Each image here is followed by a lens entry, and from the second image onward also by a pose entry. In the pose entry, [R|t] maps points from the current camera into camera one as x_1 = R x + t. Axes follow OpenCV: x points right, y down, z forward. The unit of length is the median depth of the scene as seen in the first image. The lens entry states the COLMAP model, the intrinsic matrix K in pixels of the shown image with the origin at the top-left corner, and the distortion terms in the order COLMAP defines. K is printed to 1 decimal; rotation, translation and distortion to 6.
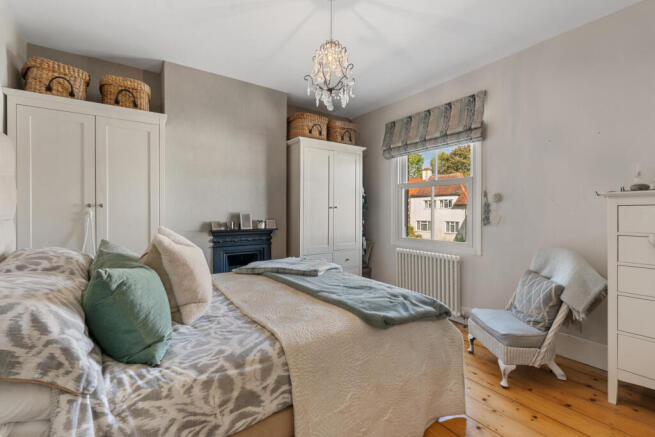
lens RADIAL K [[288.0, 0, 327.2], [0, 288.0, 214.7], [0, 0, 1]] dist [-0.018543, 0.000050]
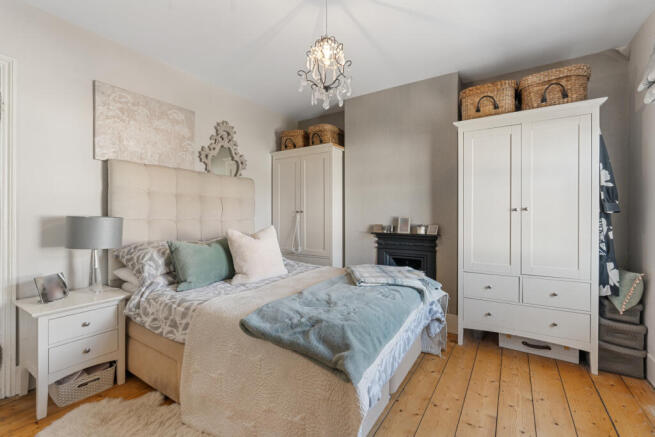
lens RADIAL K [[288.0, 0, 327.2], [0, 288.0, 214.7], [0, 0, 1]] dist [-0.018543, 0.000050]
pose [[0.364003, -0.001856, -0.931396, 0.544297], [-0.008127, 0.999954, -0.005169, -0.006555], [0.931362, 0.009451, 0.363971, 0.396793]]
